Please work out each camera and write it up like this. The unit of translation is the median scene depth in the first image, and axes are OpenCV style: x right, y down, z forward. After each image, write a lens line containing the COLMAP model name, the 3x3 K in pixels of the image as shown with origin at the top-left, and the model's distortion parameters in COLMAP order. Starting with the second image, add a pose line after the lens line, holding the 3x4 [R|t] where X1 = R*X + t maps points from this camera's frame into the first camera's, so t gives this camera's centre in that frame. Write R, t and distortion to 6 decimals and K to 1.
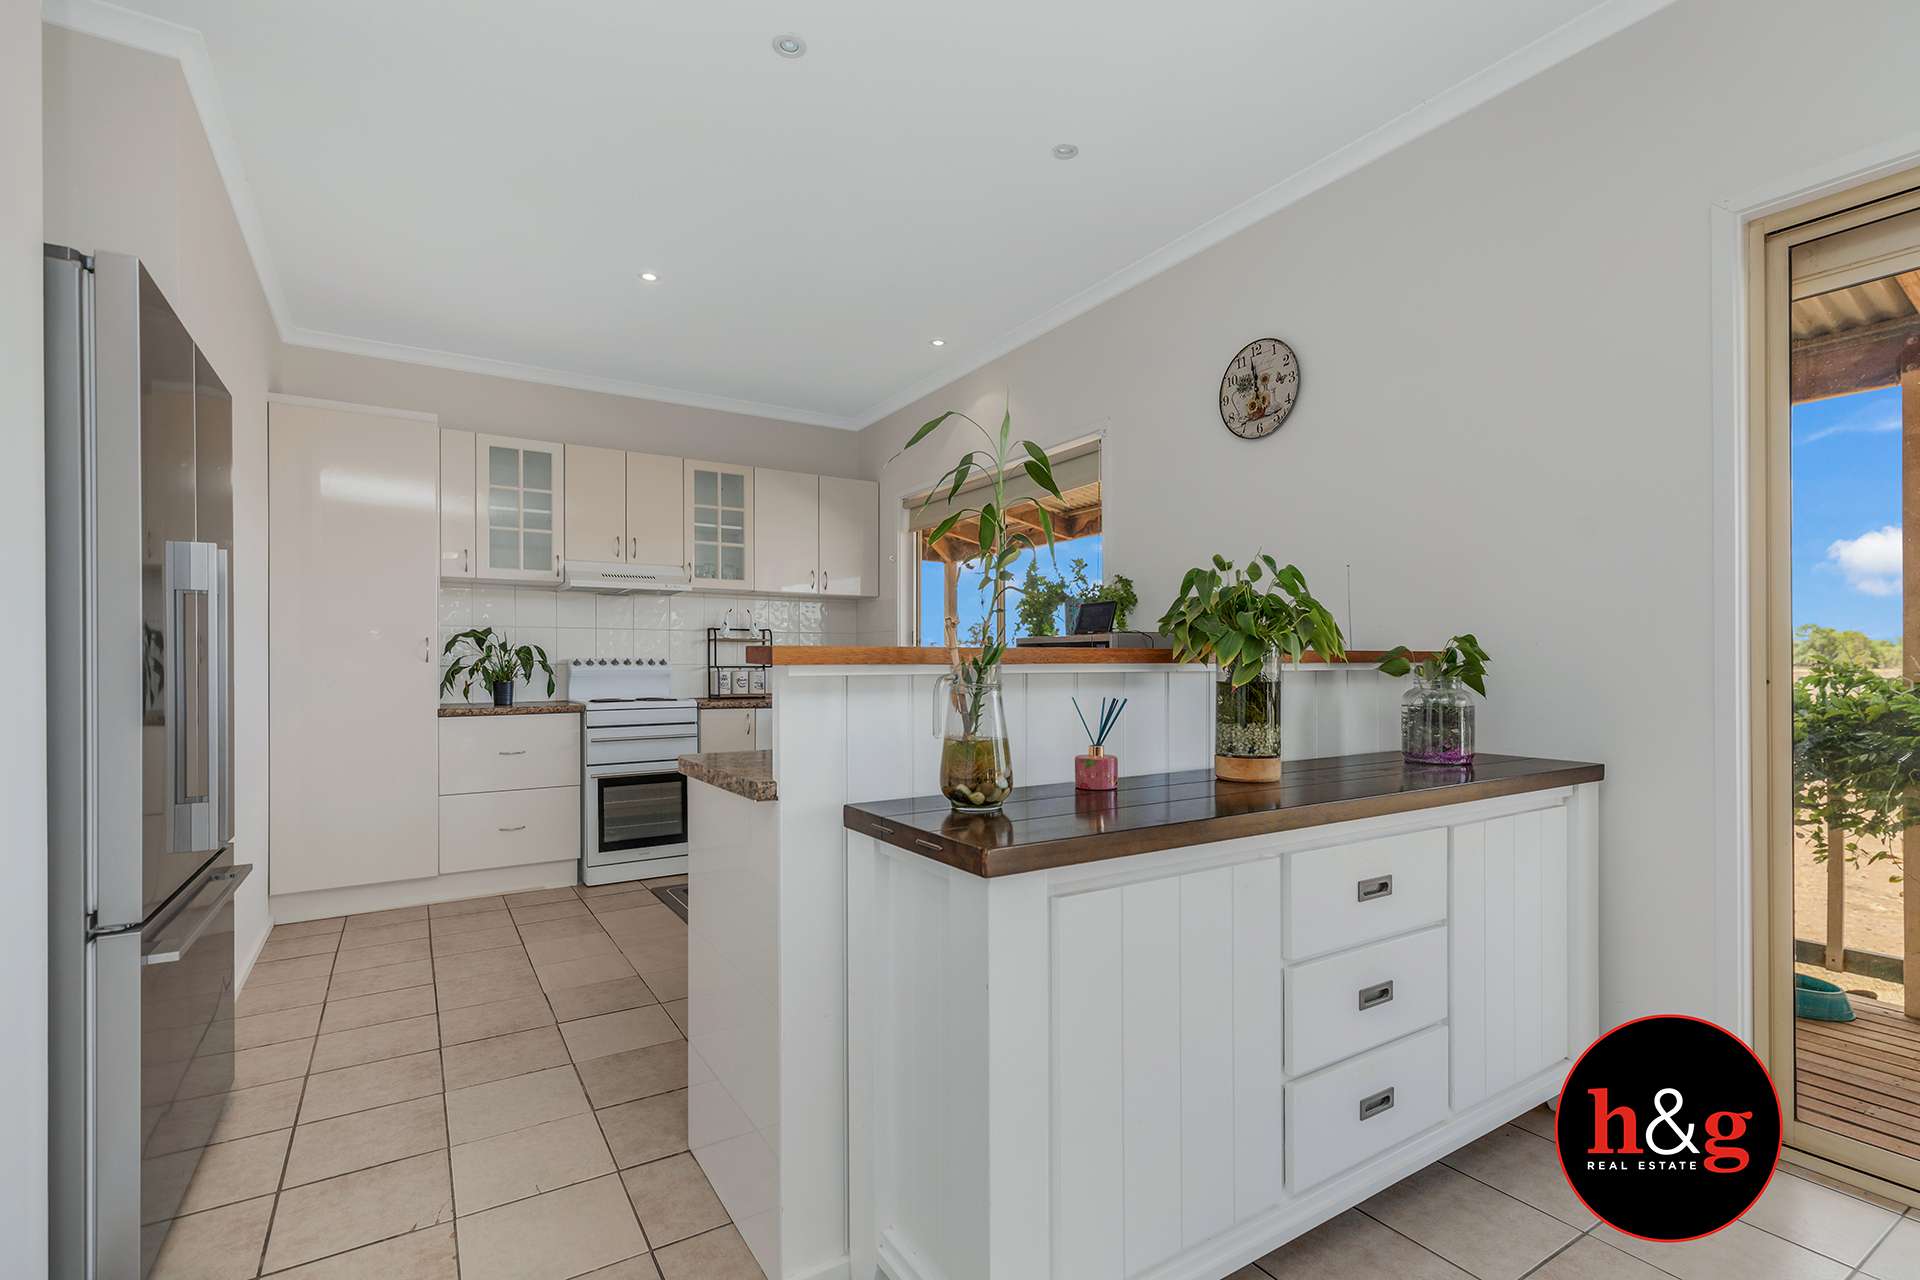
lens RADIAL K [[875.4, 0, 957.5], [0, 875.4, 659.8], [0, 0, 1]] dist [0.002875, 0.001364]
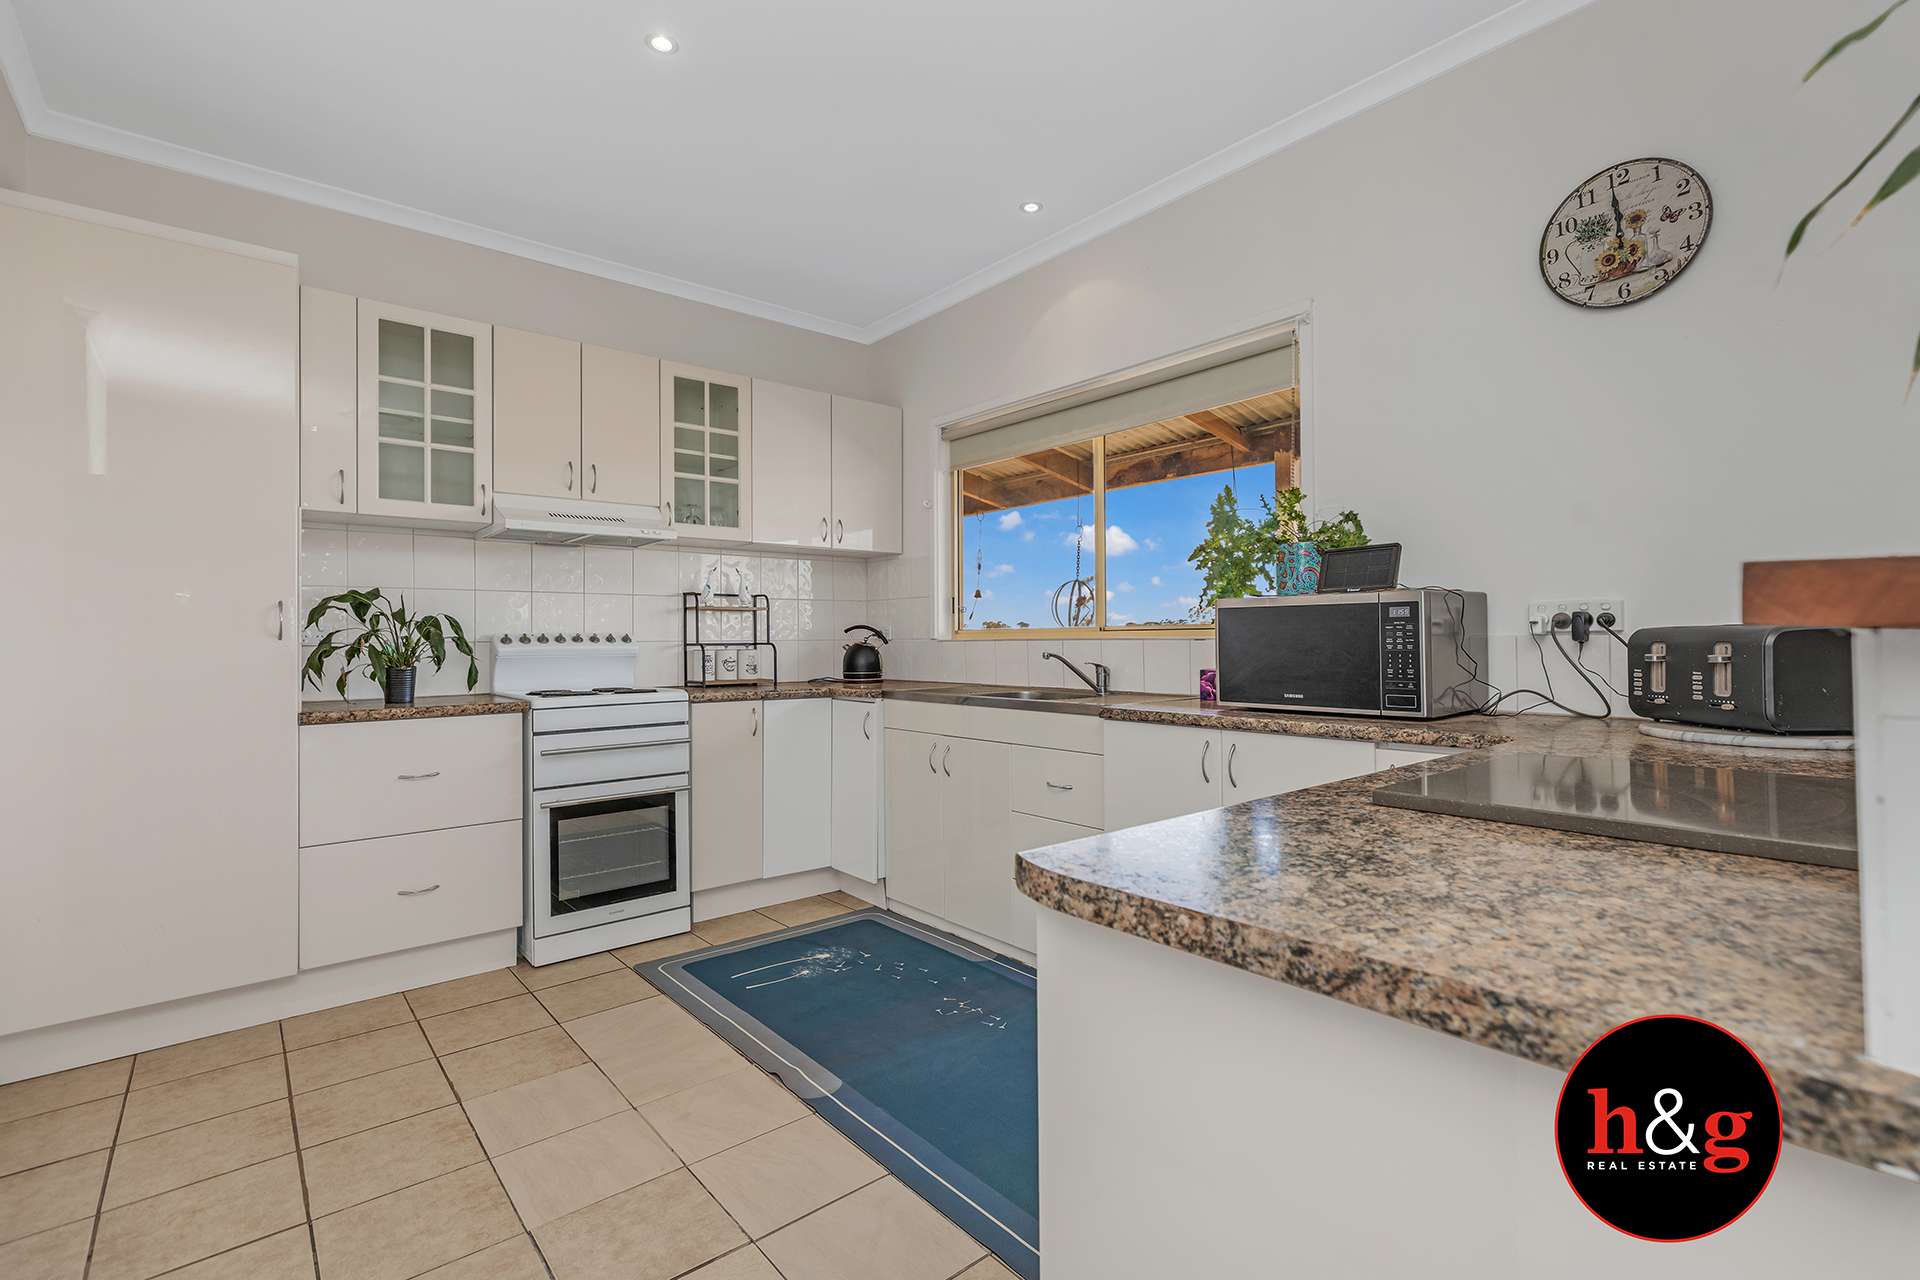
lens RADIAL K [[875.4, 0, 961.6], [0, 875.4, 627.2], [0, 0, 1]] dist [0.002875, 0.001364]
pose [[0.990250, -0.003497, 0.139258, -0.182945], [0.004995, 0.999933, -0.010408, 0.002719], [-0.139212, 0.011002, 0.990201, 0.269000]]
